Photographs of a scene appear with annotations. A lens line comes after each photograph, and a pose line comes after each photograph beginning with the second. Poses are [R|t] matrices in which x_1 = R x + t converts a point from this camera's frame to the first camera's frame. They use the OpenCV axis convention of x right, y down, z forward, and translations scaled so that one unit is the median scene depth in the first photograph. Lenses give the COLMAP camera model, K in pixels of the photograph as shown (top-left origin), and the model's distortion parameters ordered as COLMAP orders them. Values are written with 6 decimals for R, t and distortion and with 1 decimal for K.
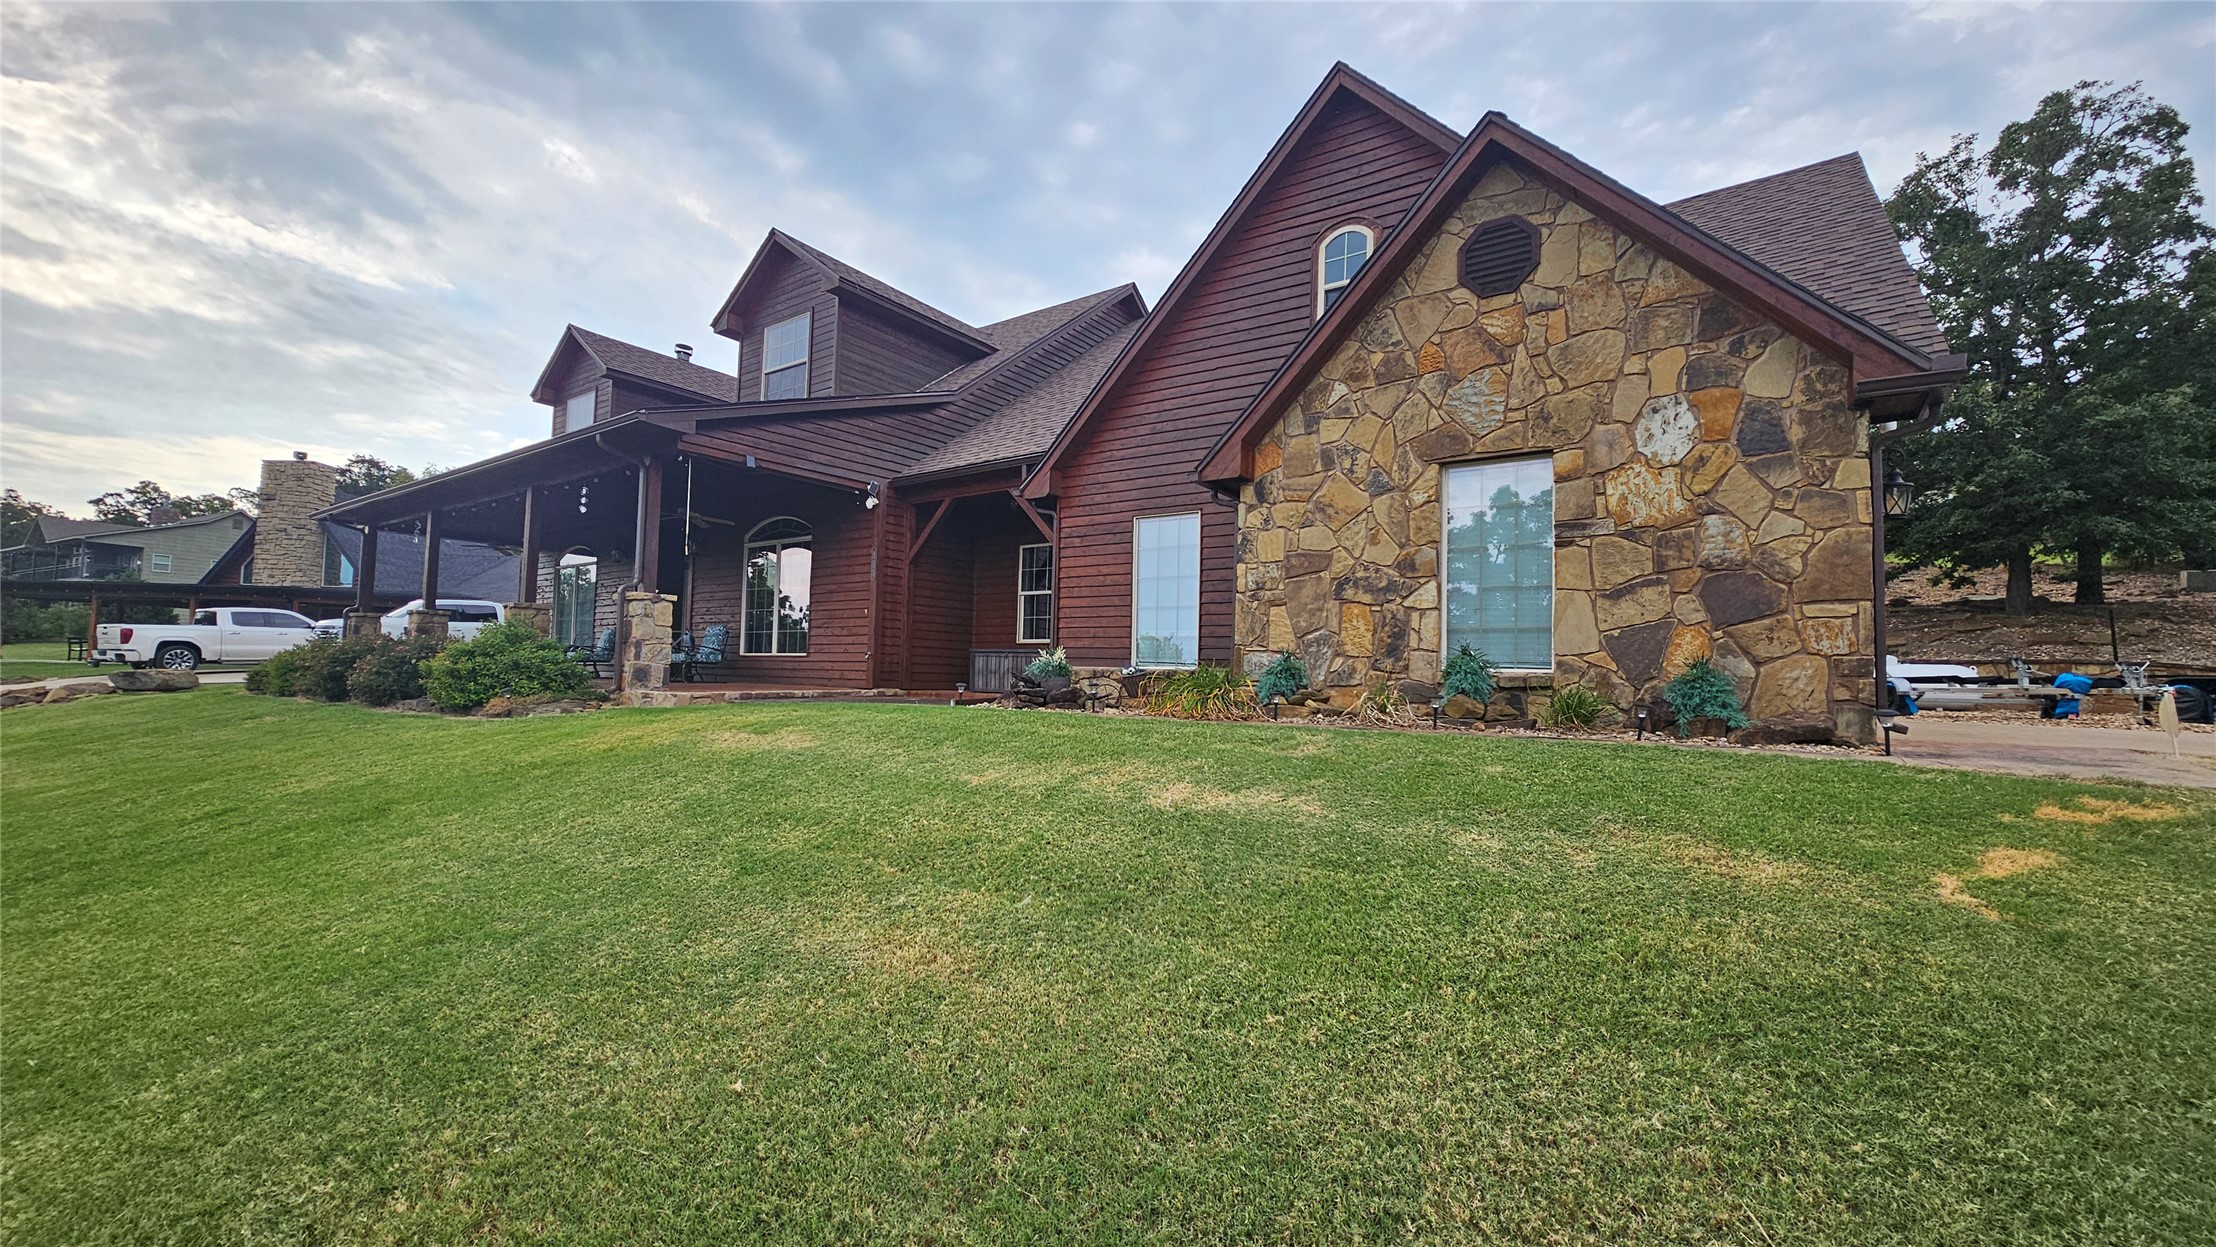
lens RADIAL K [[895.7, 0, 1107.3], [0, 895.7, 629.6], [0, 0, 1]] dist [-0.001990, 0.000122]
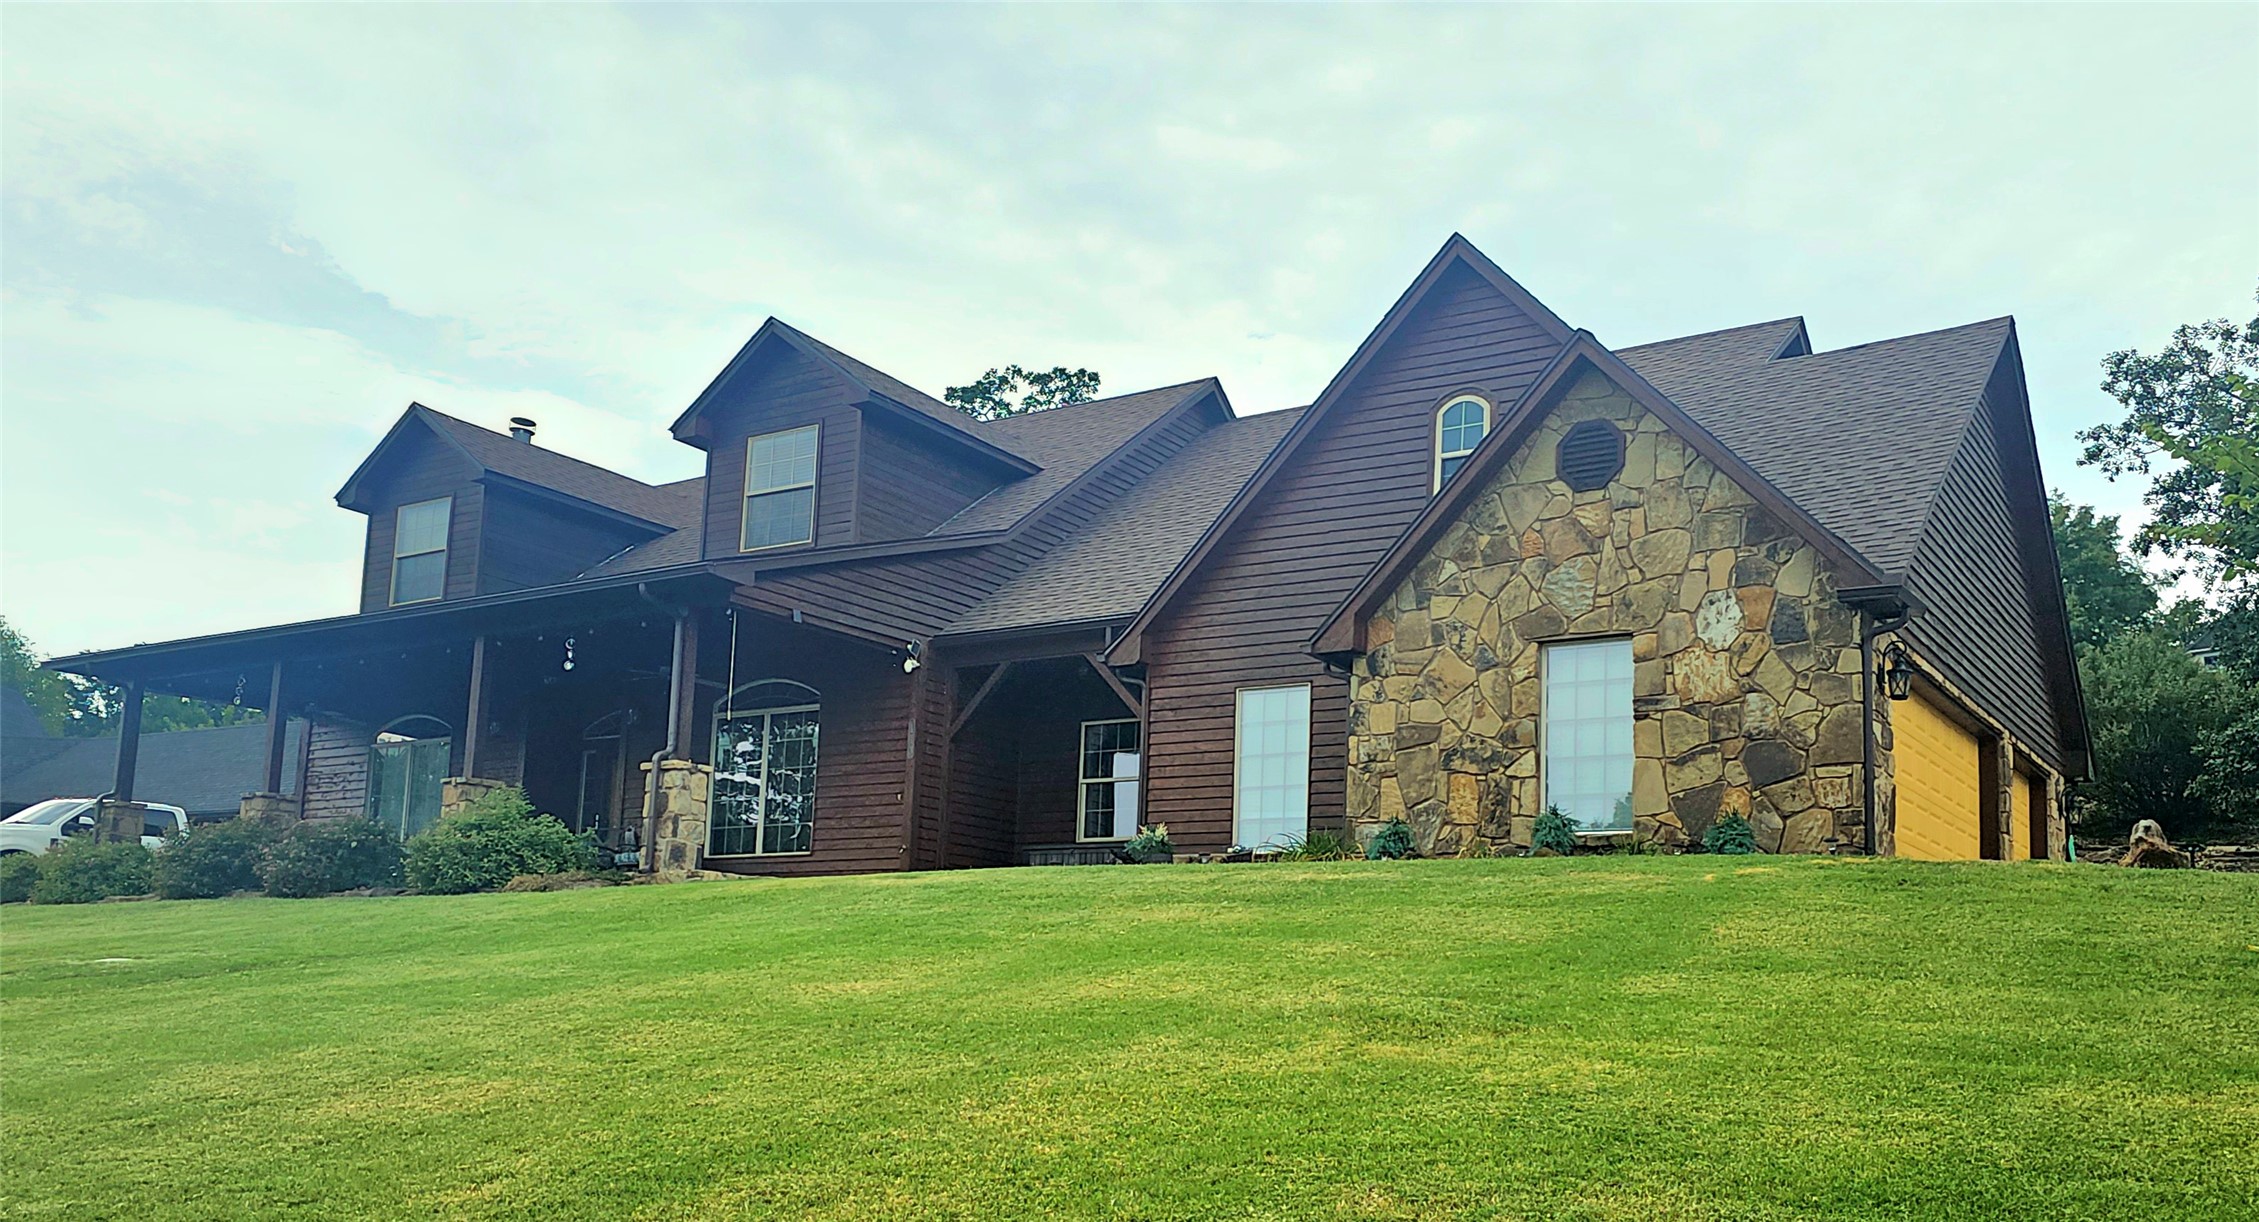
lens RADIAL K [[2171.4, 0, 1160.4], [0, 2171.4, 785.4], [0, 0, 1]] dist [0.141926, 0.000000]
pose [[0.998384, 0.017813, 0.053960, -0.186564], [-0.013089, 0.996153, -0.086652, 0.185861], [-0.055296, 0.085806, 0.994776, -1.333908]]
